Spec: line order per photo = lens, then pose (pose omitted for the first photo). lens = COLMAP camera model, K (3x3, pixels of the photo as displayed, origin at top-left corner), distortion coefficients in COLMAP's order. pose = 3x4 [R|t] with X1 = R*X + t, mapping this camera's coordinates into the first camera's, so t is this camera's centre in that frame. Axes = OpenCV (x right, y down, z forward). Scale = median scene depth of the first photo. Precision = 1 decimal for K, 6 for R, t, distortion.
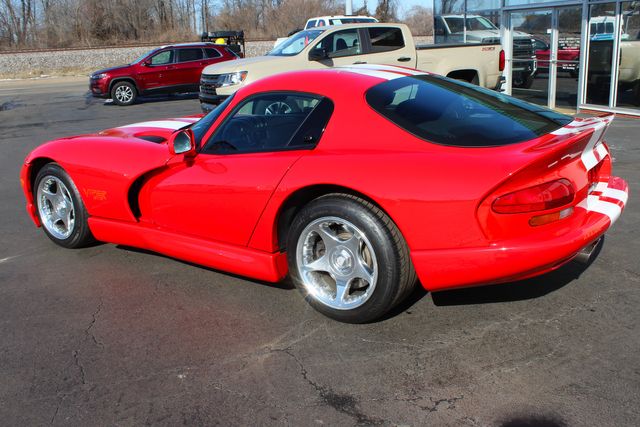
lens RADIAL K [[629.5, 0, 319.5], [0, 629.5, 229.0], [0, 0, 1]] dist [-0.158178, 0.175470]
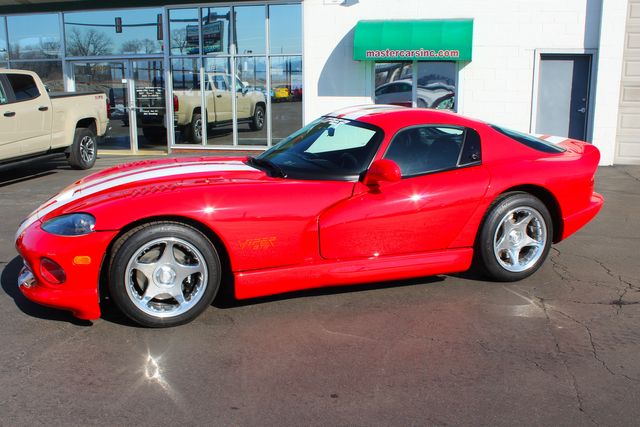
lens RADIAL K [[629.5, 0, 319.5], [0, 629.5, 229.0], [0, 0, 1]] dist [-0.158178, 0.175470]
pose [[0.565885, -0.154370, 0.809904, -0.447357], [0.219328, 0.975106, 0.032612, -0.037283], [-0.794777, 0.159180, 0.585655, 0.168675]]
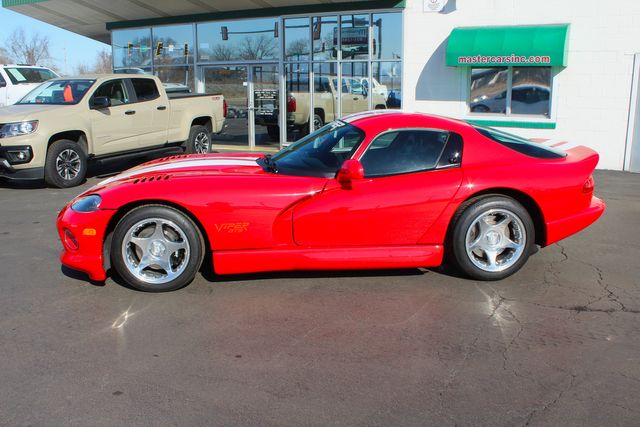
lens RADIAL K [[608.1, 0, 320.2], [0, 608.1, 227.1], [0, 0, 1]] dist [-0.148051, 0.156372]
pose [[0.754942, -0.115949, 0.645460, -0.391014], [0.163897, 0.986371, -0.014507, -0.007734], [-0.634981, 0.116741, 0.763656, 0.052258]]
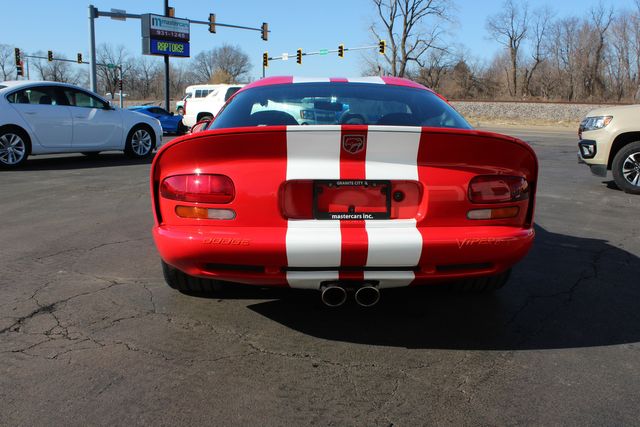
lens RADIAL K [[608.1, 0, 320.2], [0, 608.1, 227.1], [0, 0, 1]] dist [-0.148051, 0.156372]
pose [[0.586256, 0.199300, -0.785228, 0.341245], [-0.263709, 0.963425, 0.047642, -0.025354], [0.766004, 0.179141, 0.617371, 0.167132]]
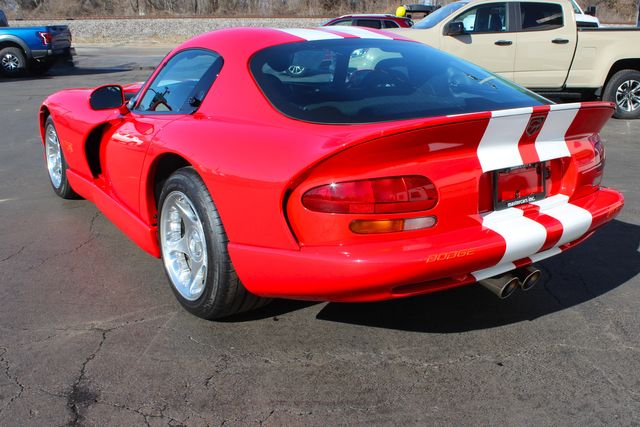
lens RADIAL K [[650.4, 0, 319.5], [0, 650.4, 229.8], [0, 0, 1]] dist [-0.132118, 0.108181]
pose [[0.936990, 0.143391, -0.318574, 0.155622], [-0.135945, 0.989666, 0.045610, -0.010768], [0.321822, 0.000572, 0.946800, 0.068712]]
